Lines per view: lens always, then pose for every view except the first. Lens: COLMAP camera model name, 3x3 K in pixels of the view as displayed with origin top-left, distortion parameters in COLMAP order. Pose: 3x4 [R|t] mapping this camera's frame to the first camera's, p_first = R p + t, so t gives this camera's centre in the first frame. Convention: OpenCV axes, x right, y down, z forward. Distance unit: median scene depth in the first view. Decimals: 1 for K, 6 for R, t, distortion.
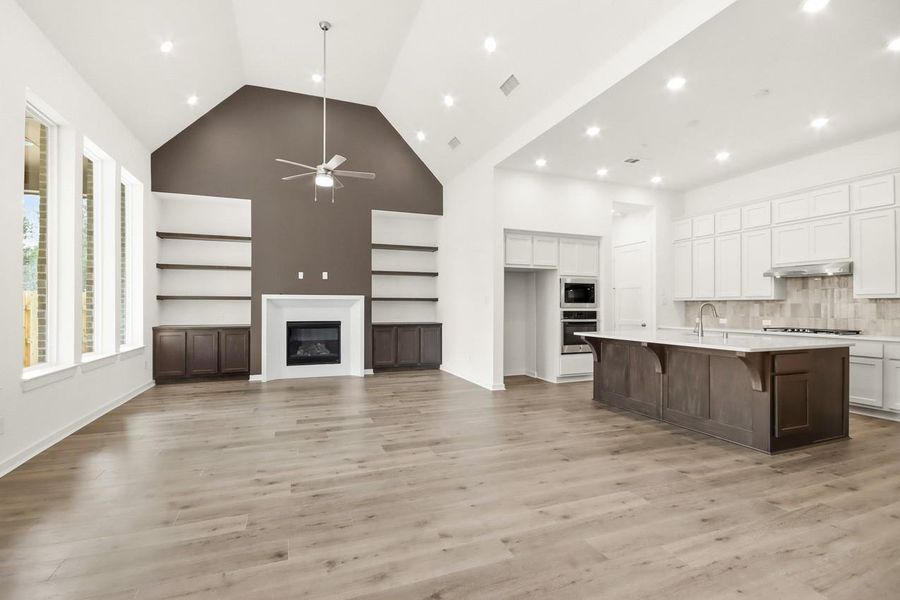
lens RADIAL K [[417.0, 0, 448.9], [0, 417.0, 304.0], [0, 0, 1]] dist [-0.000646, -0.000526]
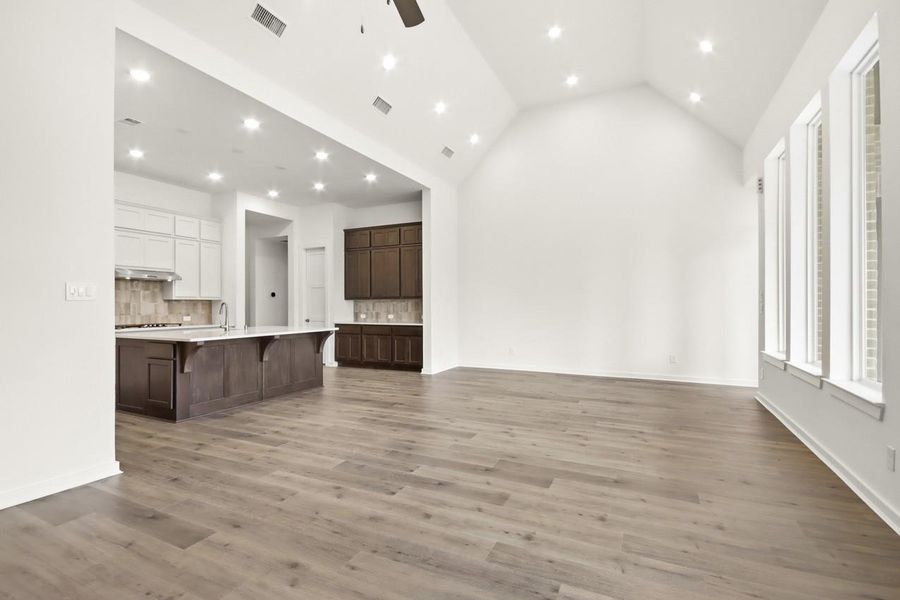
lens RADIAL K [[423.3, 0, 448.8], [0, 423.3, 306.0], [0, 0, 1]] dist [-0.000855, -0.000331]
pose [[-0.683821, -0.001654, 0.729648, -0.530157], [-0.001968, 0.999998, 0.000423, 0.004990], [-0.729647, -0.001147, -0.683823, 1.043229]]
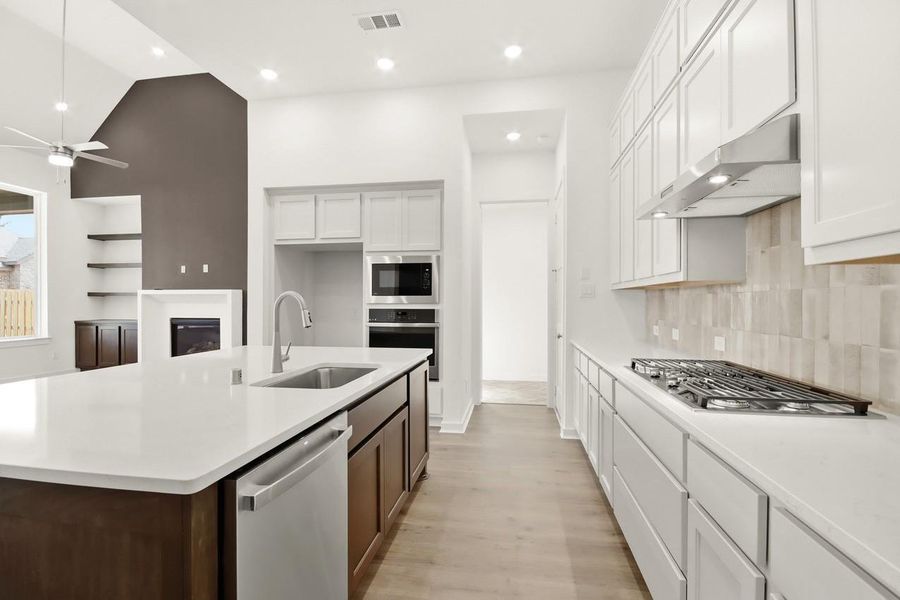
lens RADIAL K [[417.0, 0, 448.9], [0, 417.0, 304.0], [0, 0, 1]] dist [-0.000646, -0.000526]
pose [[0.865826, 0.001334, -0.500343, 0.740770], [0.002504, 0.999972, 0.007000, 0.006005], [0.500339, -0.007314, 0.865799, 0.559346]]
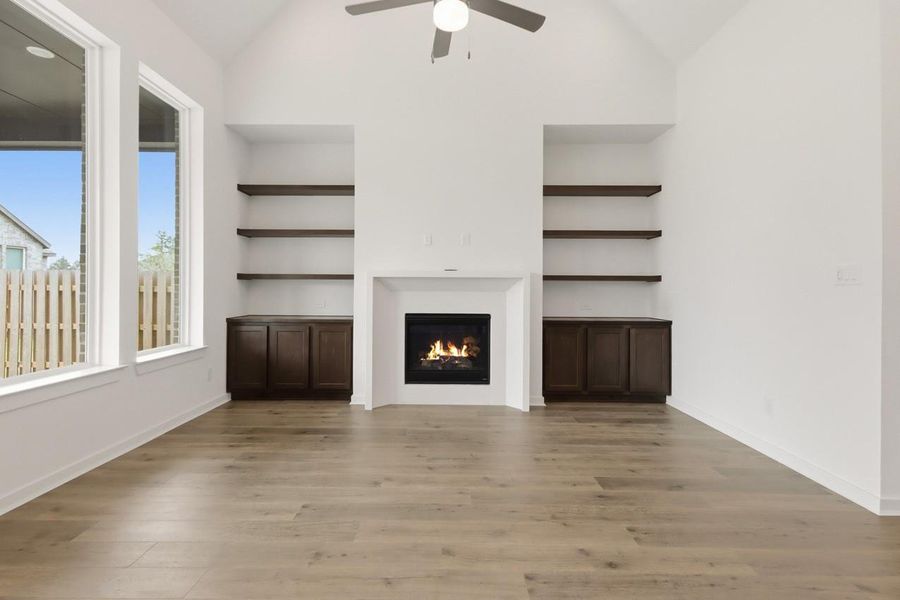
lens RADIAL K [[424.4, 0, 446.2], [0, 424.4, 288.7], [0, 0, 1]] dist [0.016193, -0.000243]
pose [[0.929940, 0.002132, -0.367706, -0.112545], [-0.001347, 0.999996, 0.002394, 0.004258], [0.367709, -0.001731, 0.929939, 0.491141]]
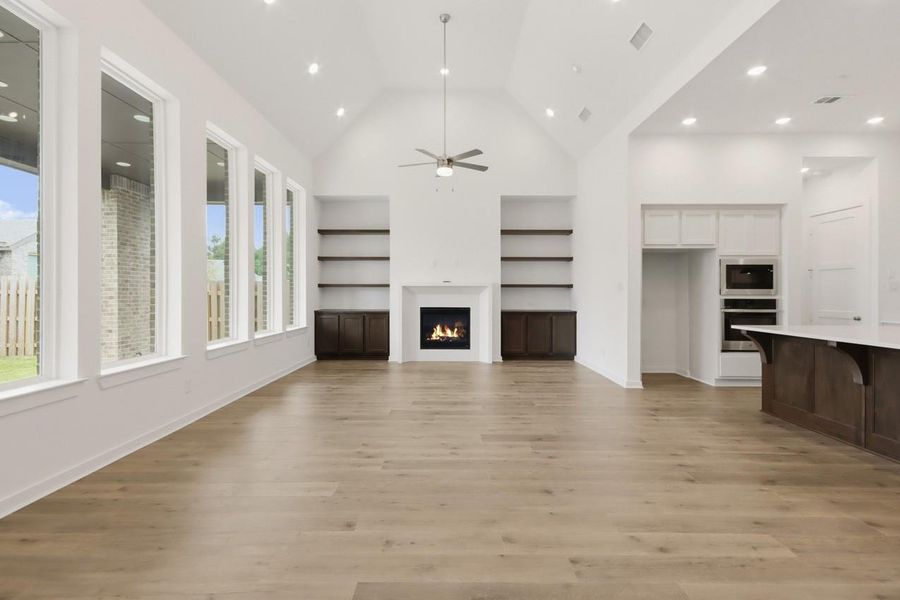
lens RADIAL K [[420.7, 0, 448.3], [0, 420.7, 292.0], [0, 0, 1]] dist [0.026926, -0.008144]
pose [[0.932825, -0.000502, -0.360330, 0.073539], [0.001301, 0.999997, 0.001975, 0.001119], [0.360328, -0.002311, 0.932823, 0.026435]]
